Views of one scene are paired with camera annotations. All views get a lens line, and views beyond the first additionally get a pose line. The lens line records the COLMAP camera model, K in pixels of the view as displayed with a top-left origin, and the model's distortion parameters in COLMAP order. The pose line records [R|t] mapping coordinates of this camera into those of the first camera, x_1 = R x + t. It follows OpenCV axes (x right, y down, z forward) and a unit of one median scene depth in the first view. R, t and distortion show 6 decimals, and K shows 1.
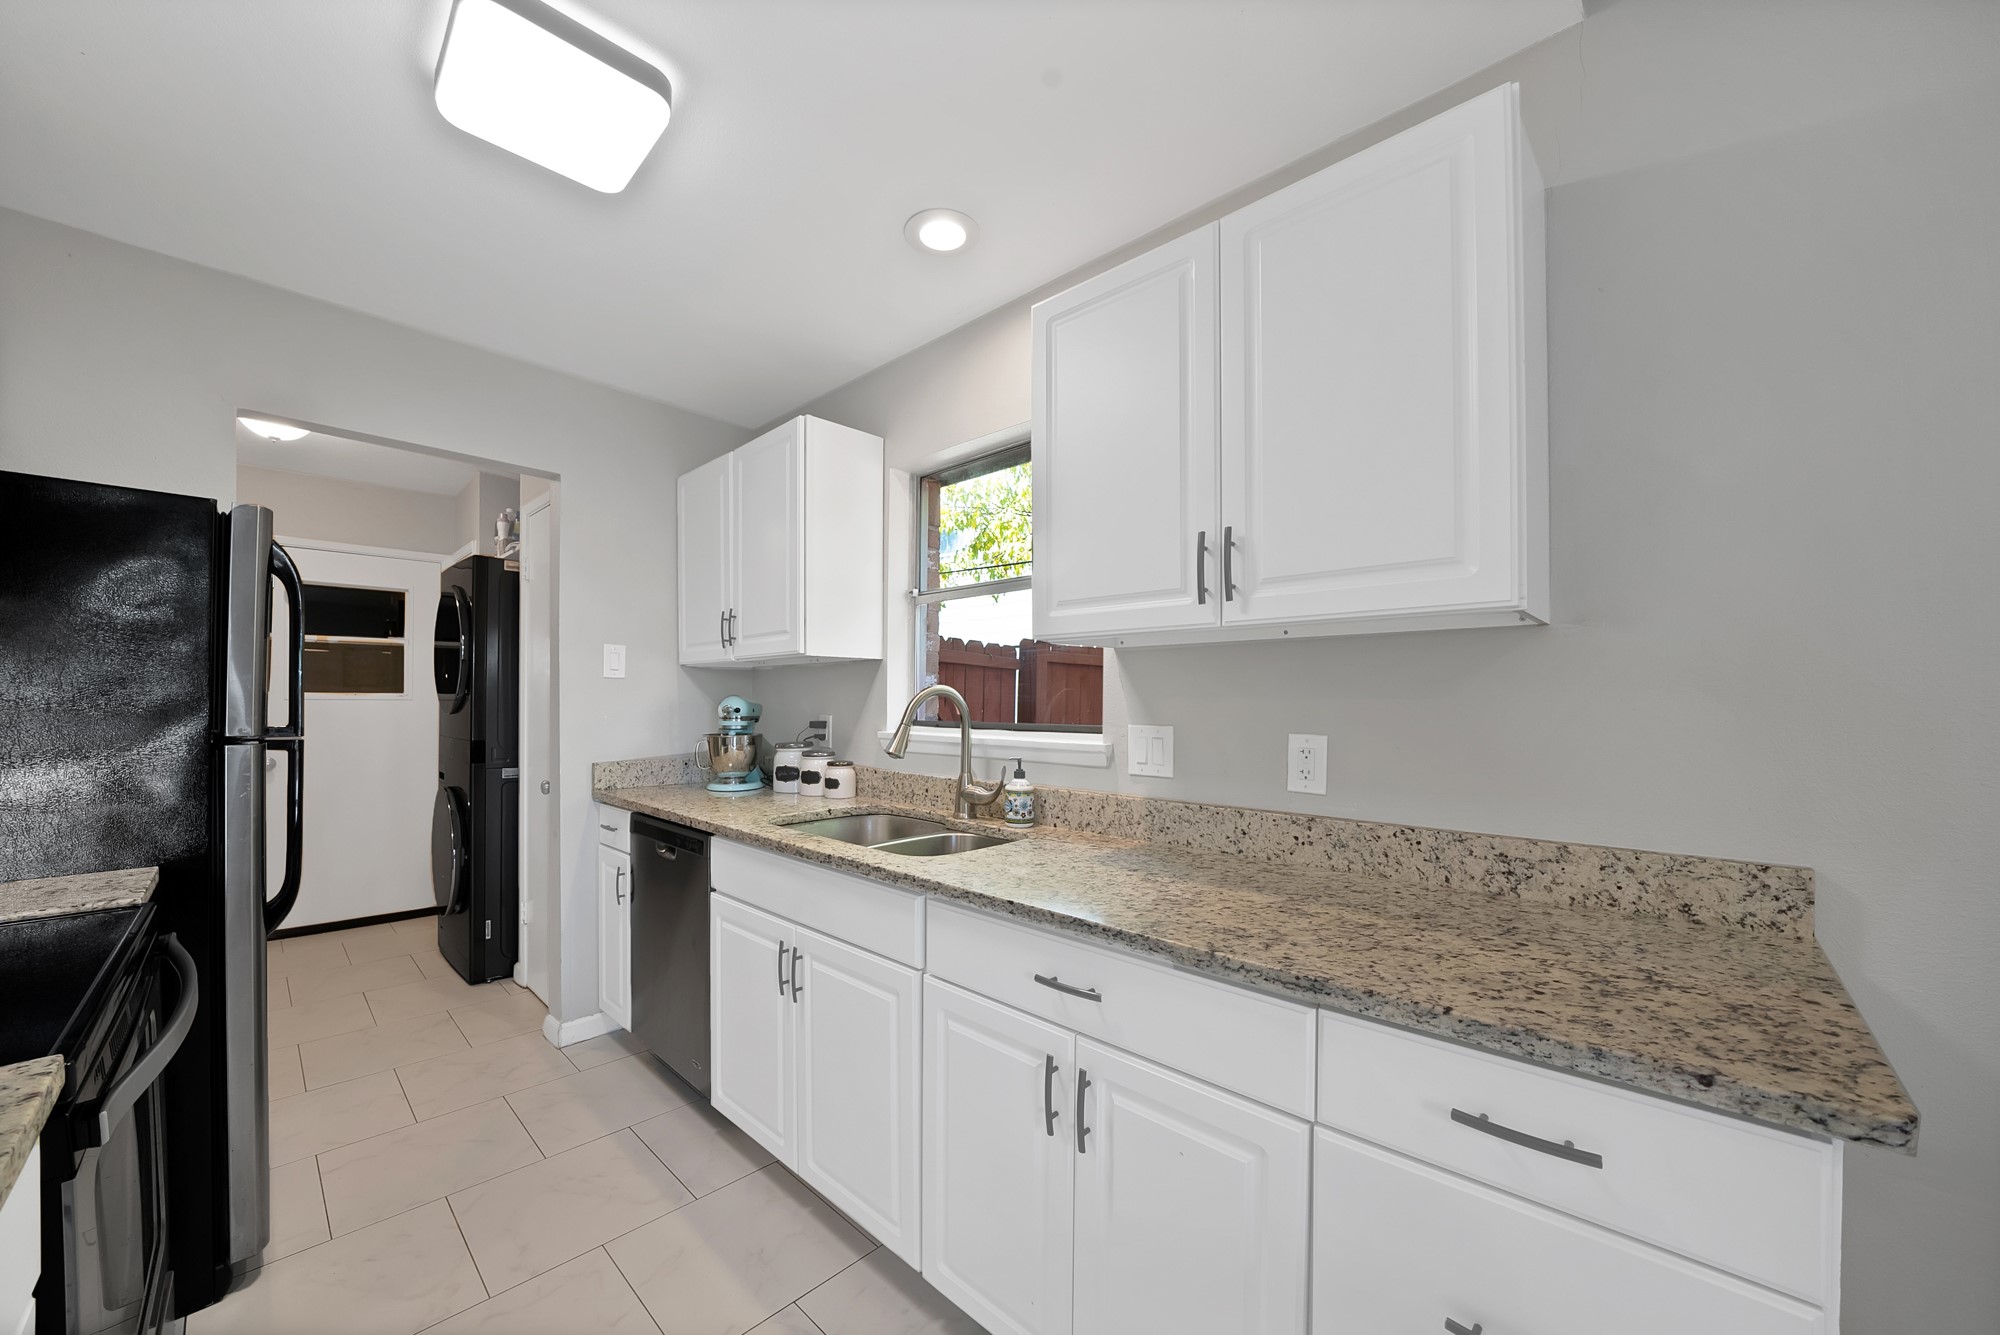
lens RADIAL K [[737.8, 0, 986.8], [0, 737.8, 701.9], [0, 0, 1]] dist [-0.022734, 0.000087]
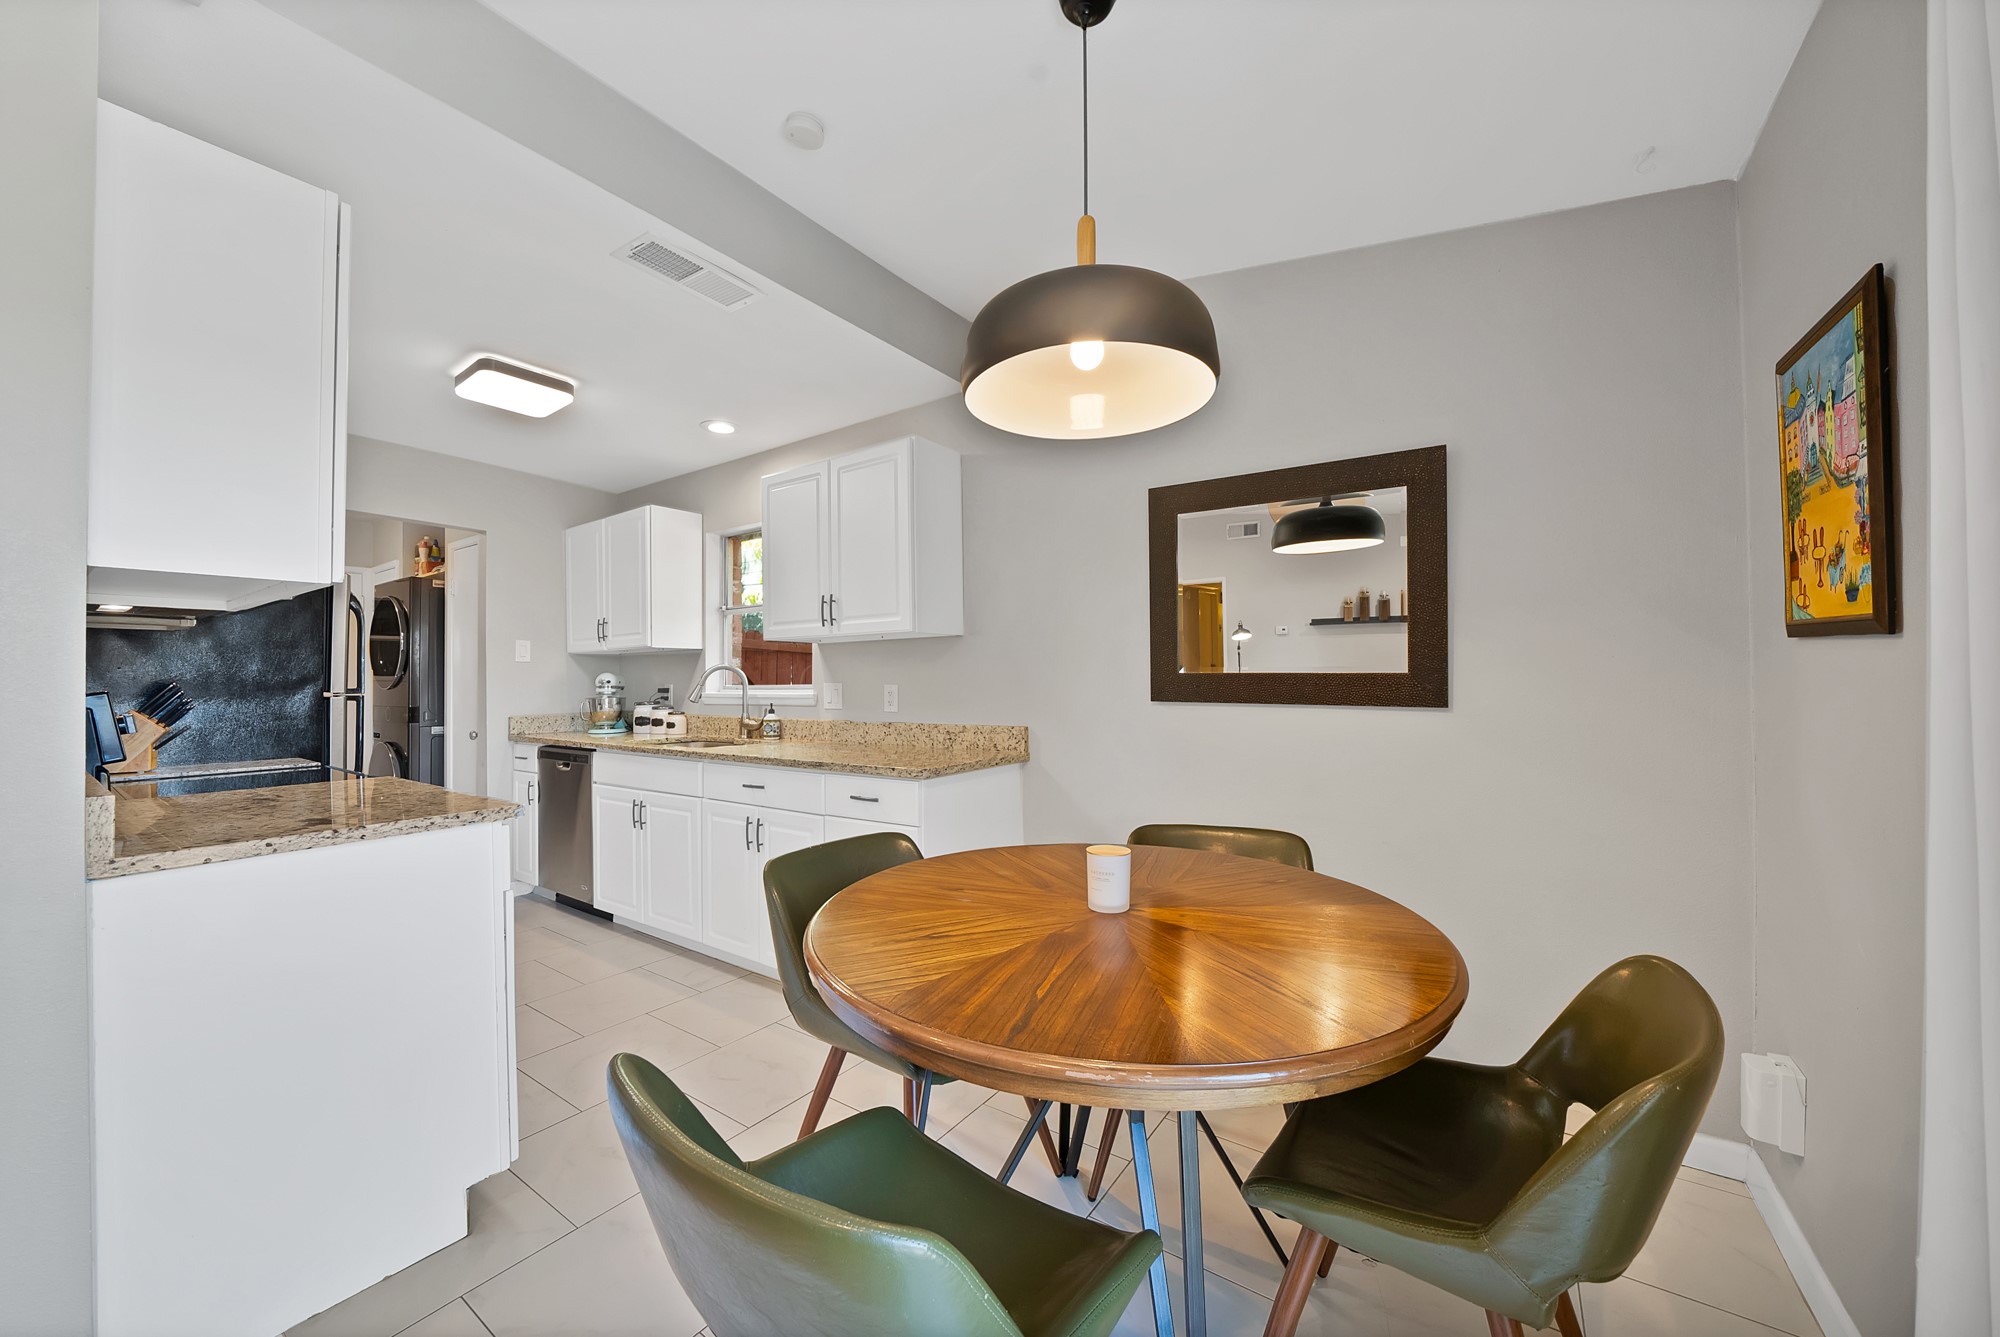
lens RADIAL K [[716.2, 0, 986.2], [0, 716.2, 671.4], [0, 0, 1]] dist [-0.021743, -0.000017]
pose [[0.987257, -0.012283, 0.158657, 0.237911], [0.014563, 0.999807, -0.013215, 0.023535], [-0.158464, 0.015357, 0.987245, -0.692300]]
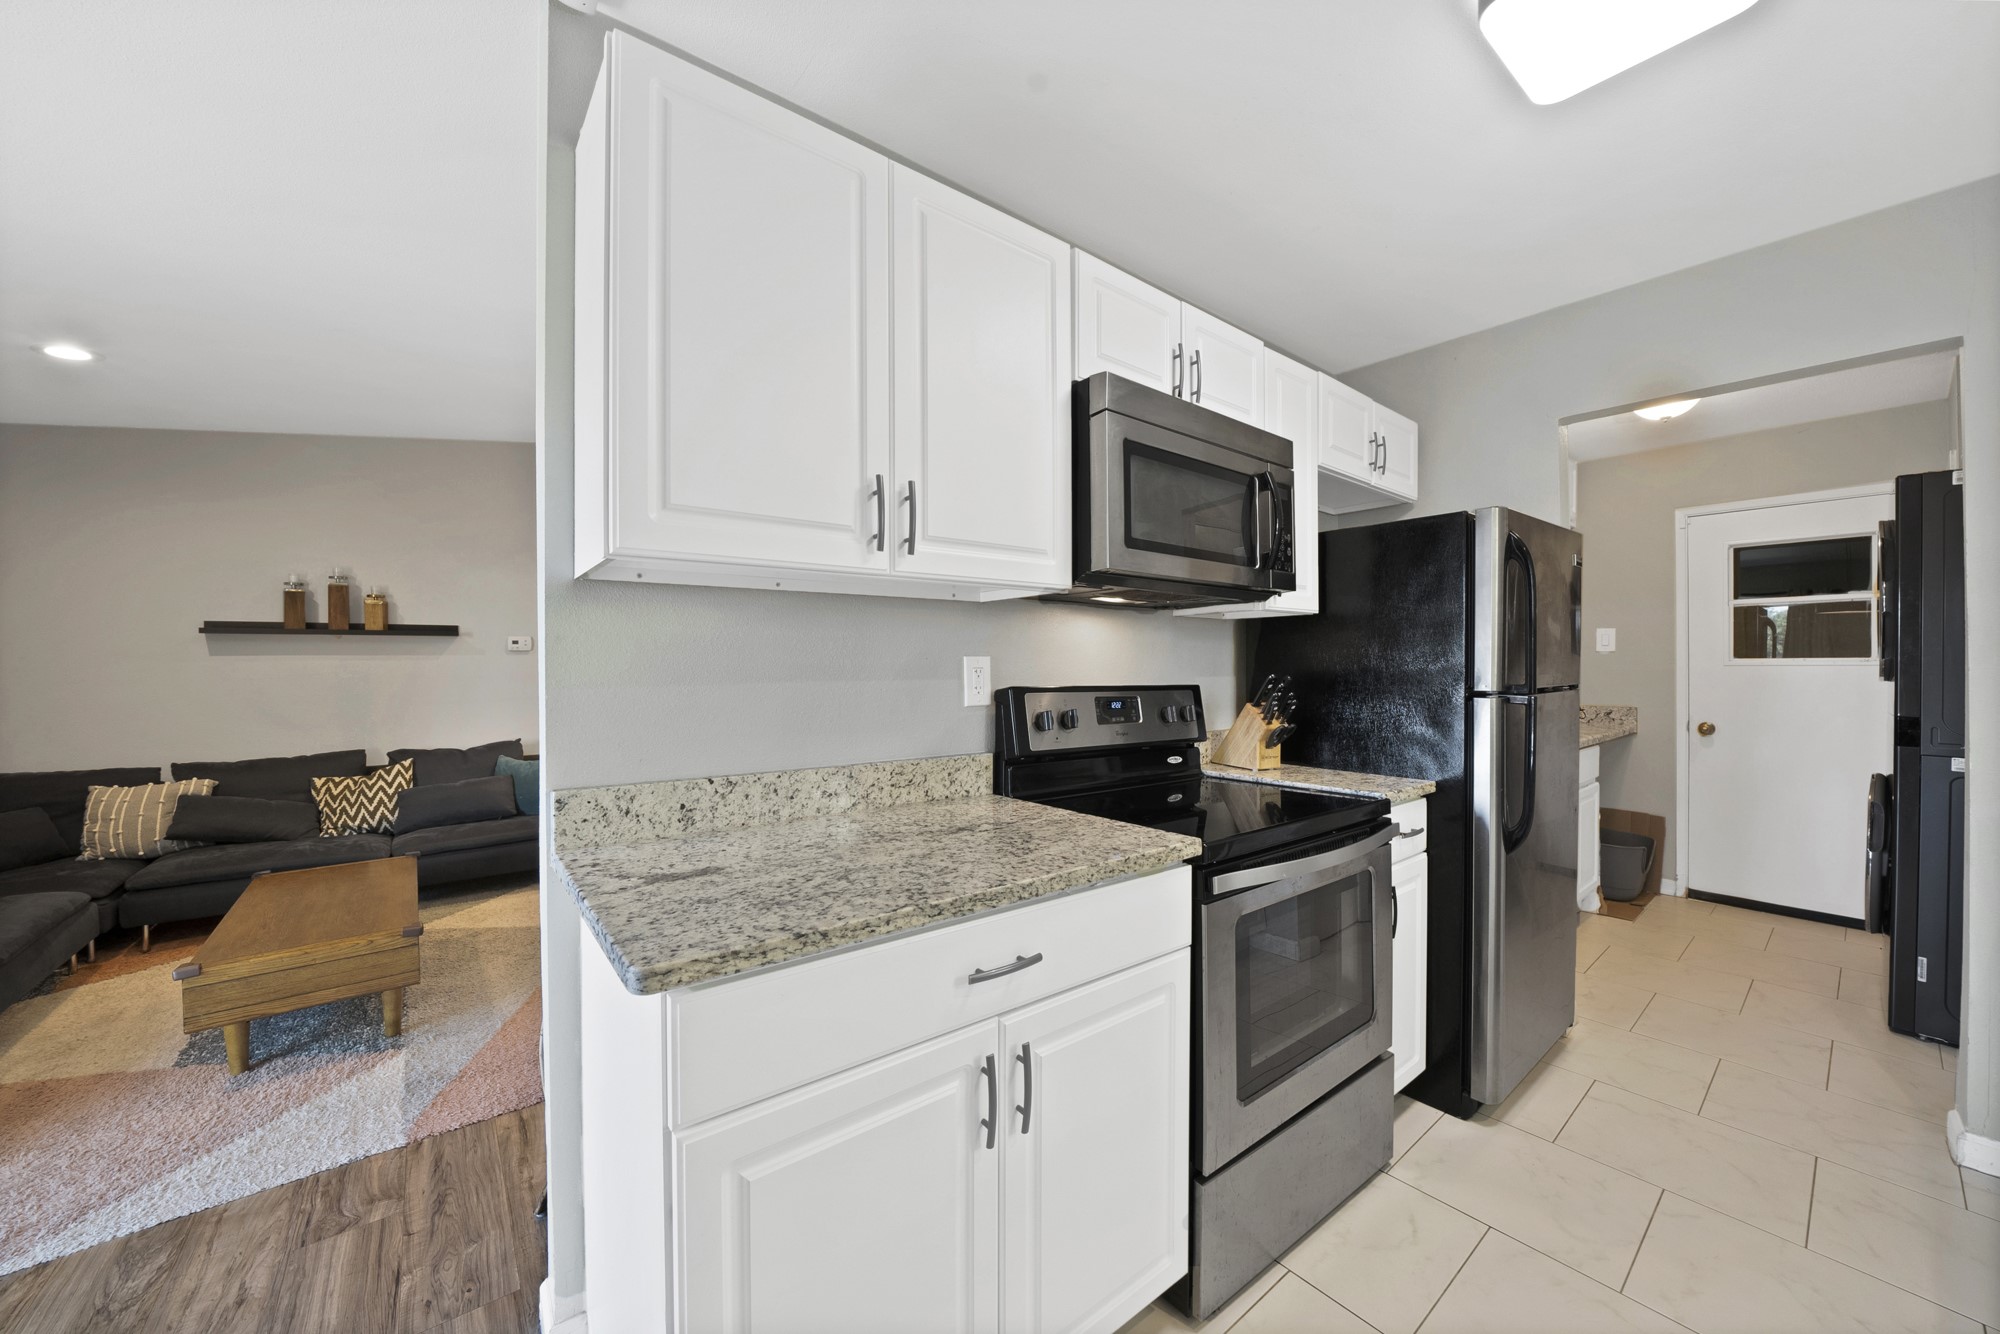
lens RADIAL K [[716.2, 0, 986.2], [0, 716.2, 669.9], [0, 0, 1]] dist [-0.021743, -0.000017]
pose [[-0.136846, -0.001073, -0.990592, 0.199943], [-0.002900, 0.999996, -0.000683, 0.008877], [0.990588, 0.002780, -0.136849, 0.184397]]
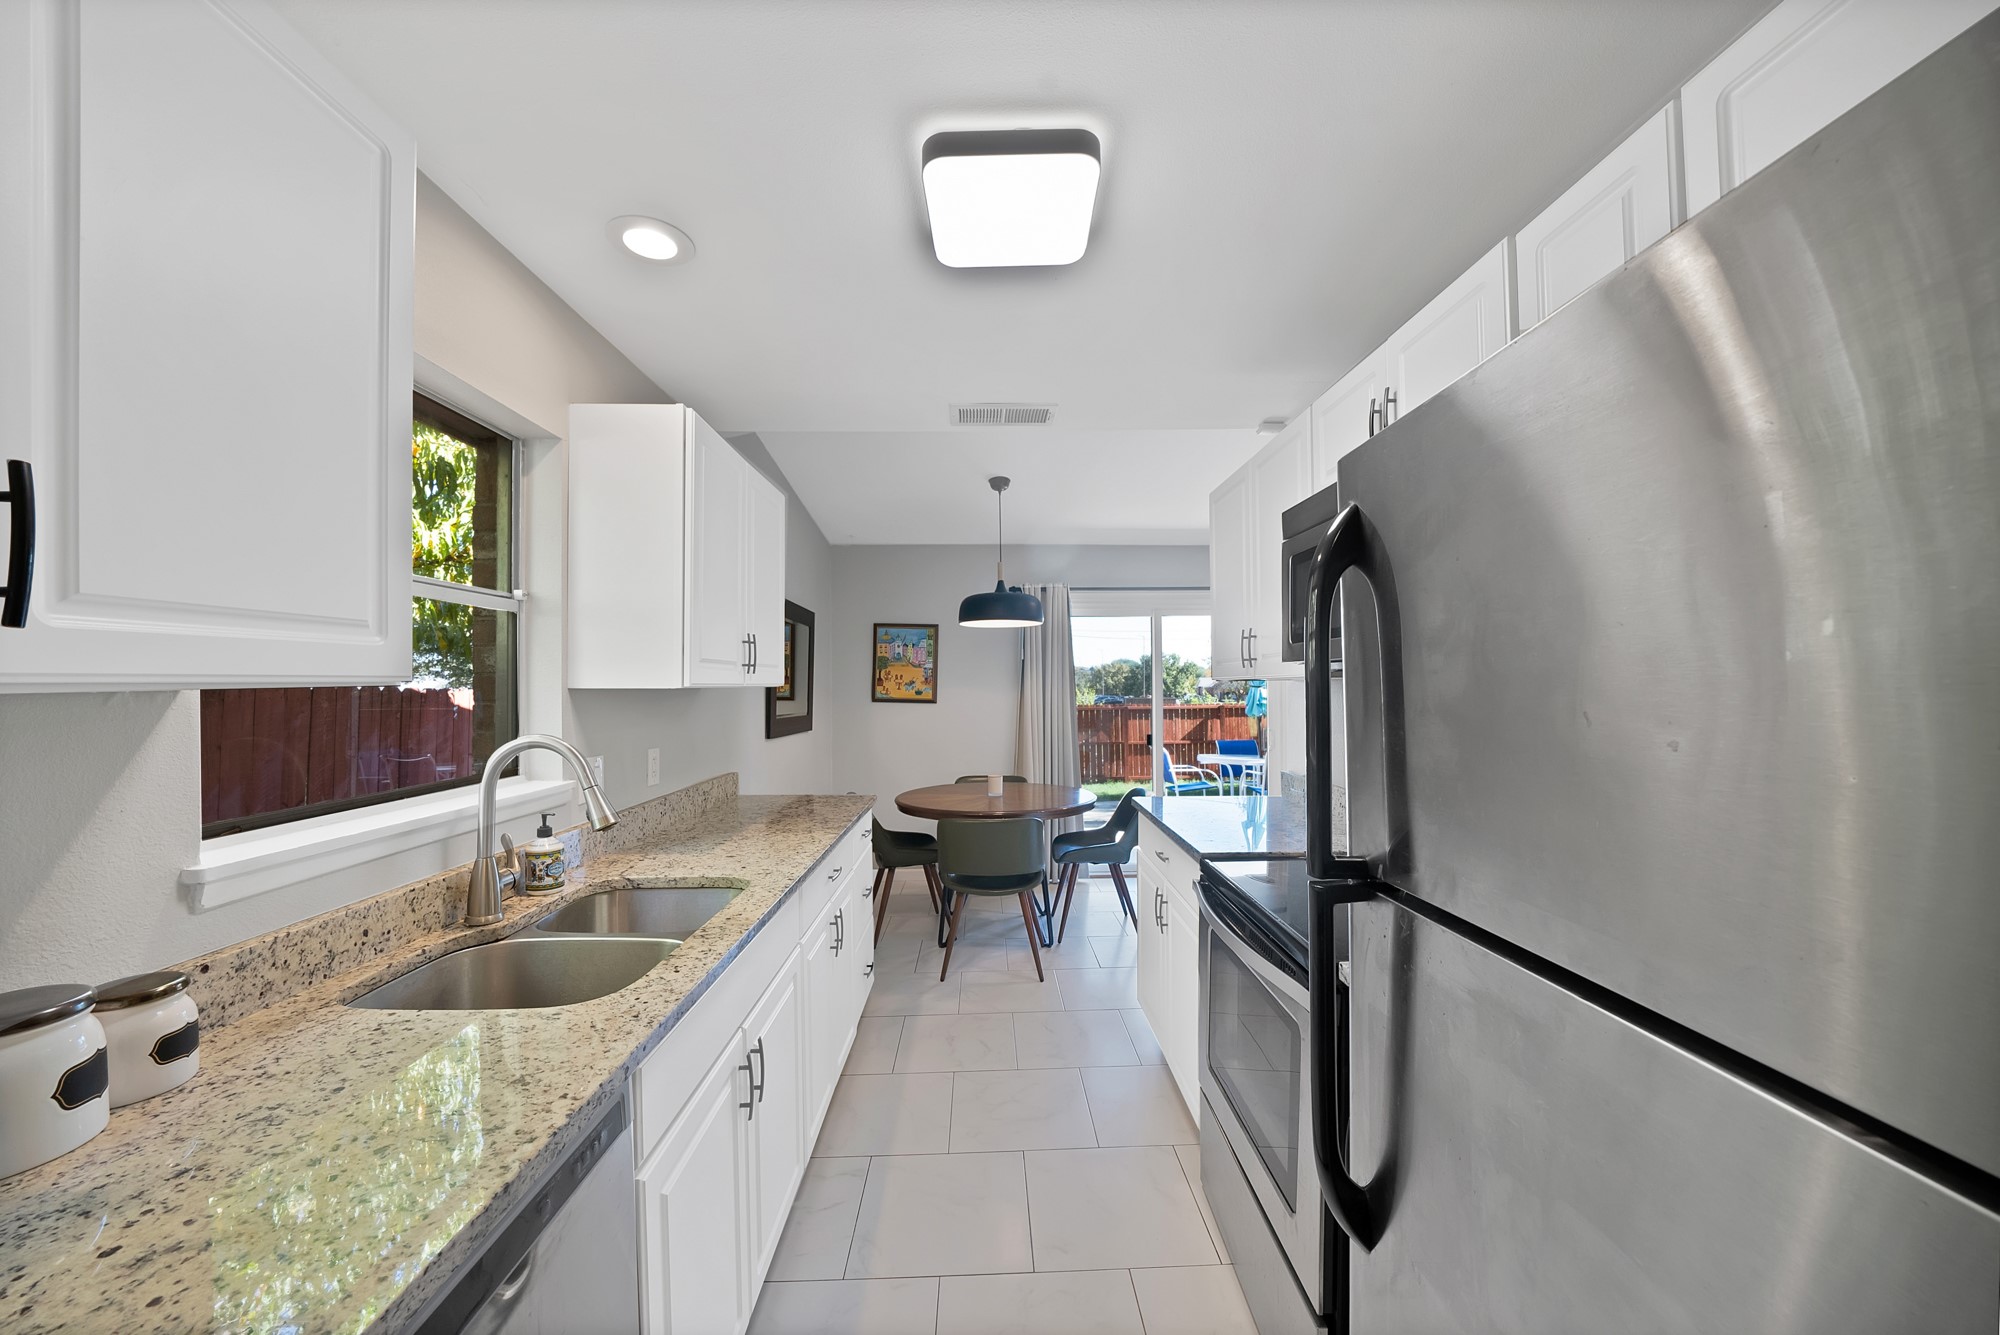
lens RADIAL K [[727.6, 0, 1018.1], [0, 727.6, 688.7], [0, 0, 1]] dist [-0.021126, 0.000381]
pose [[-0.724339, -0.005064, 0.689425, -0.759877], [0.006773, 0.999873, 0.014460, -0.062709], [-0.689410, 0.015144, -0.724213, 0.996313]]
